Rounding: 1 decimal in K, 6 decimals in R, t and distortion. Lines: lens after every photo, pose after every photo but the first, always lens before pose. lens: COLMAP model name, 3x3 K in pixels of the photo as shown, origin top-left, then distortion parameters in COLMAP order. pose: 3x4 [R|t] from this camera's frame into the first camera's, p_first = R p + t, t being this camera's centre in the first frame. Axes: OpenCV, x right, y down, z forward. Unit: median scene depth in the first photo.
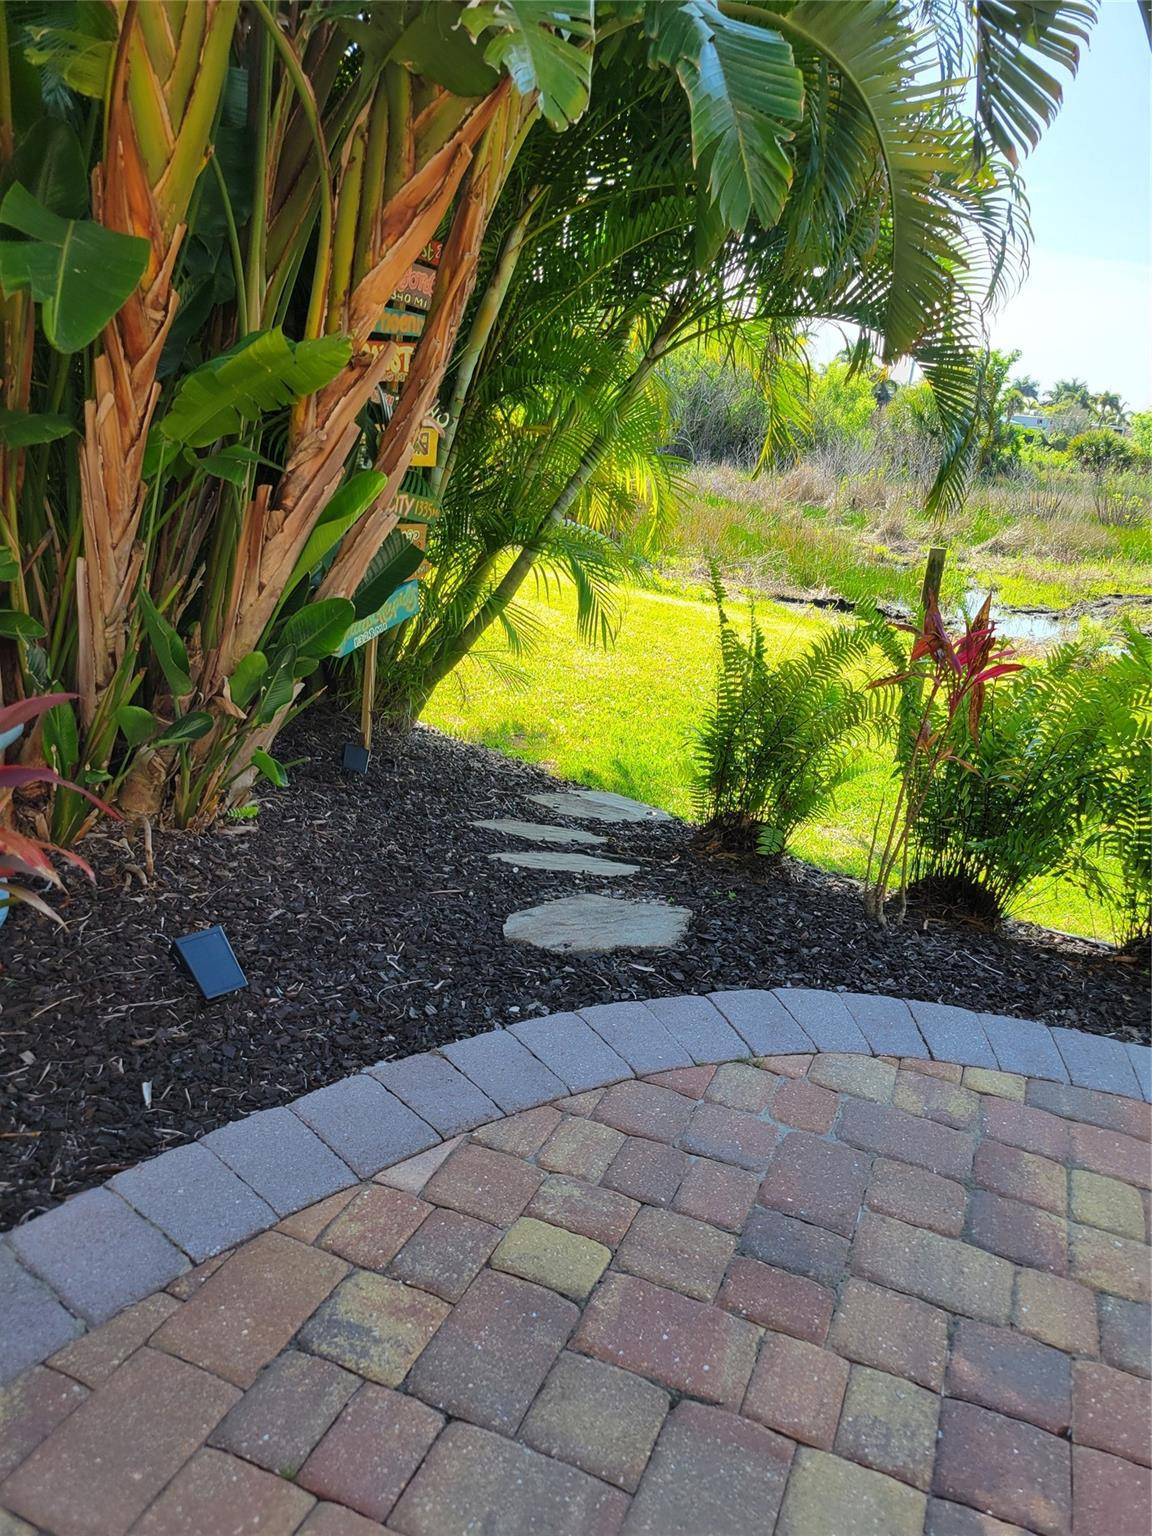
lens RADIAL K [[1167.6, 0, 576.8], [0, 1167.6, 763.7], [0, 0, 1]] dist [0.026860, -0.016019]
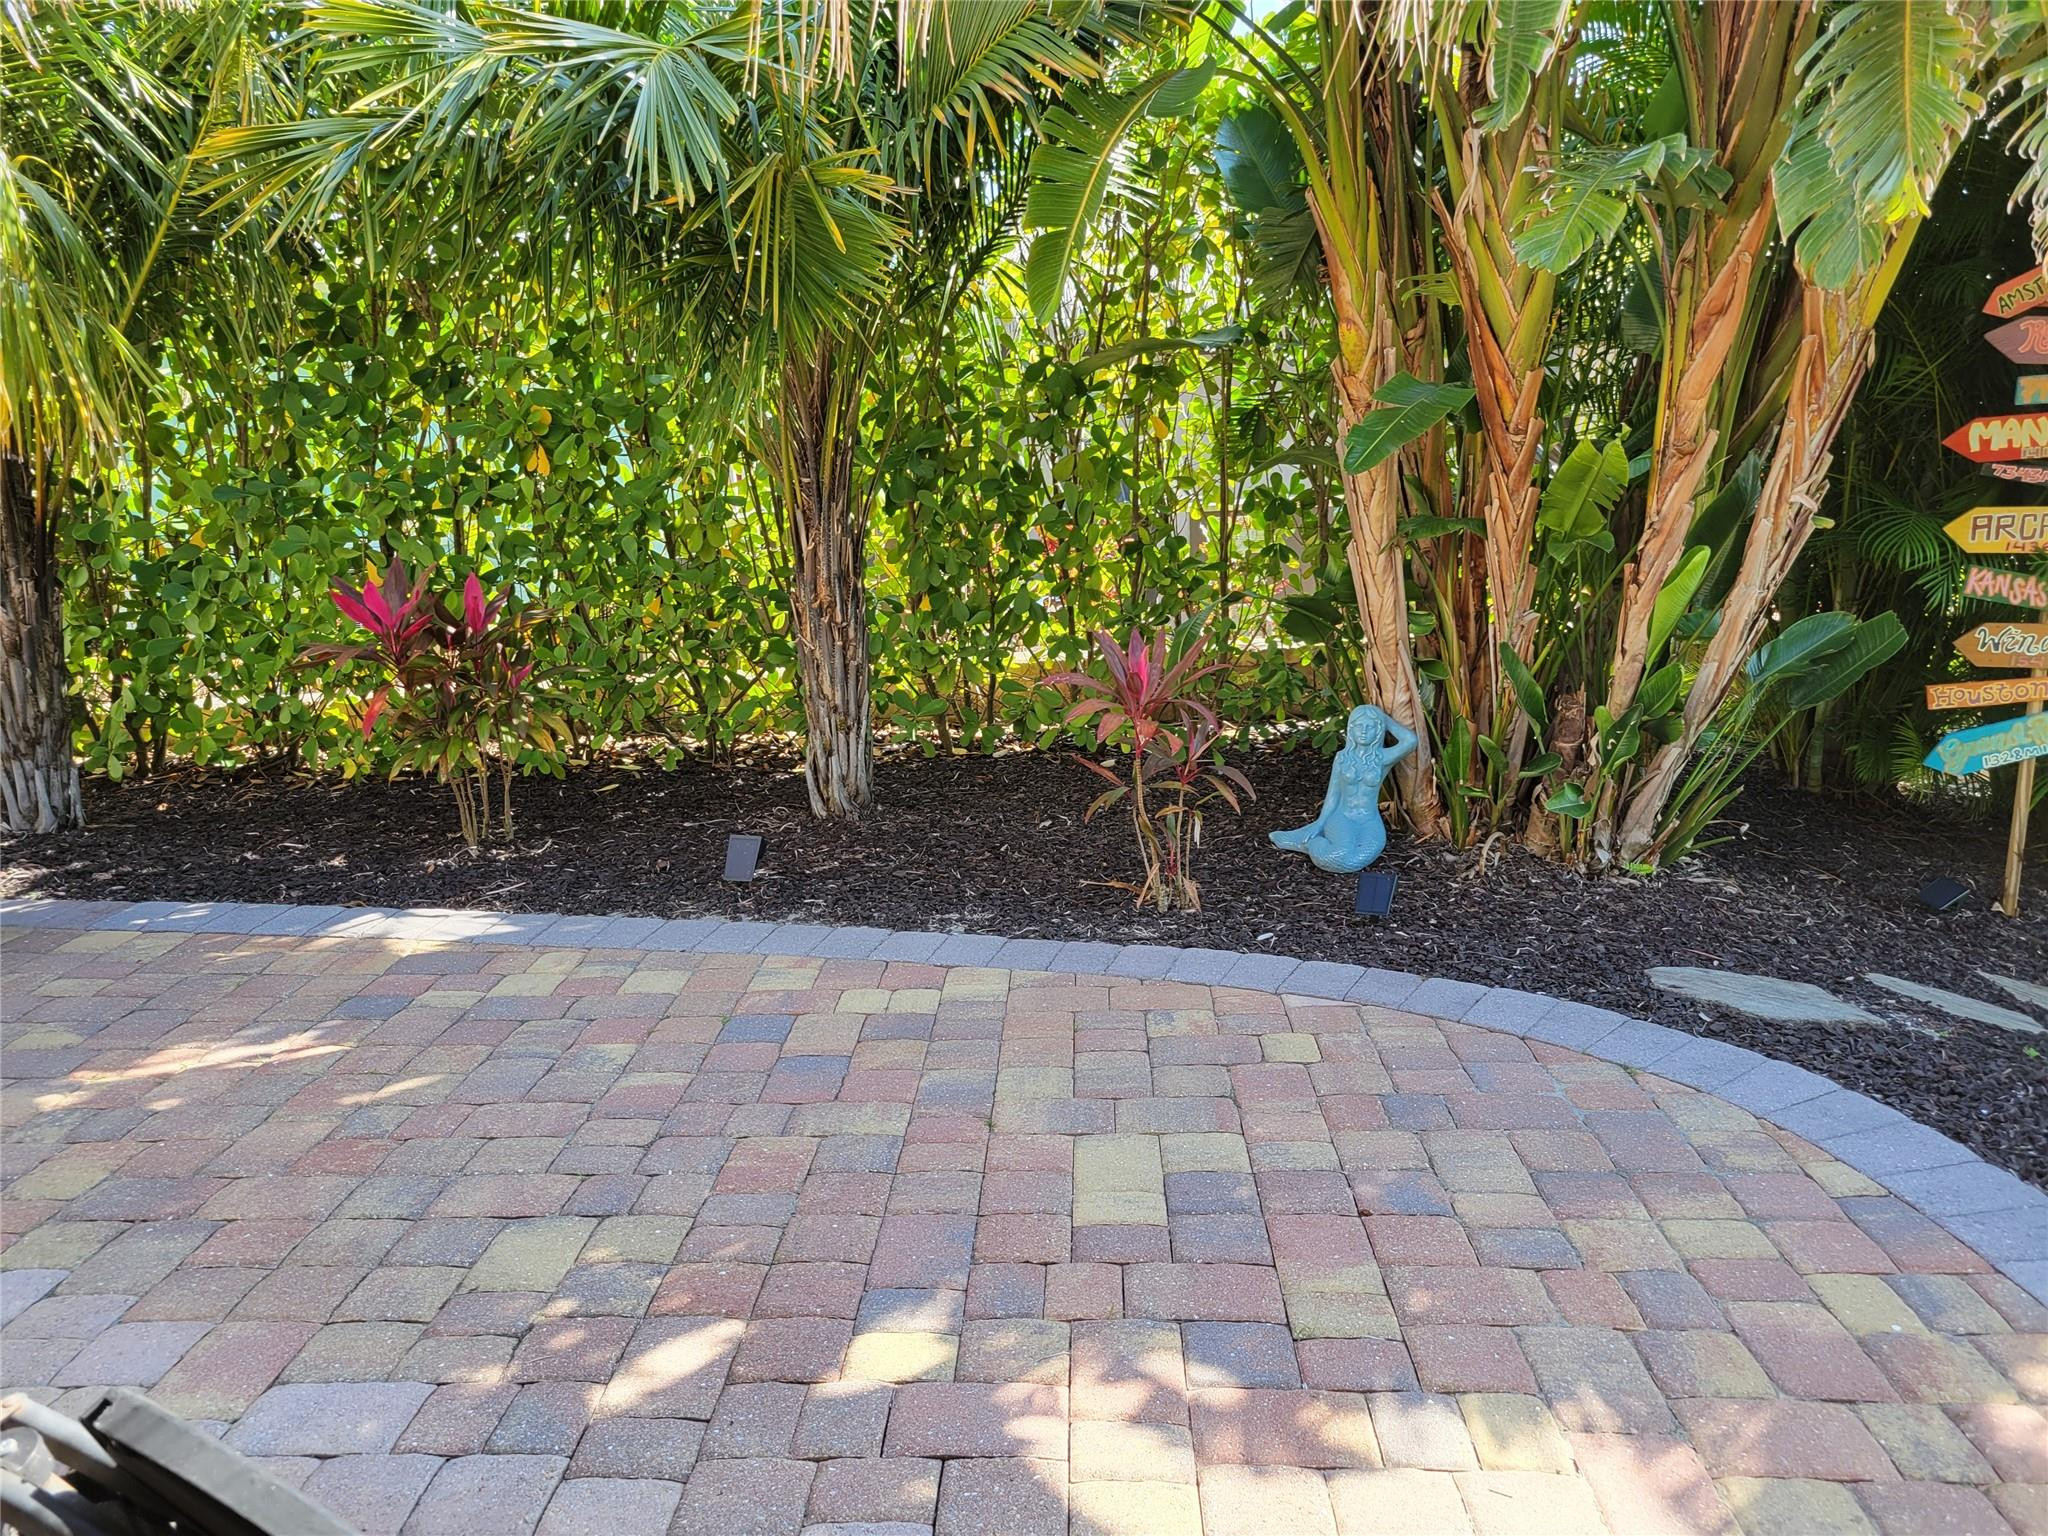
lens RADIAL K [[1556.8, 0, 1026.7], [0, 1556.8, 770.8], [0, 0, 1]] dist [0.026860, -0.016019]
pose [[0.286673, 0.073124, -0.955234, 1.058845], [-0.249057, 0.968489, -0.000606, 0.110930], [0.925089, 0.238082, 0.295851, 0.037418]]
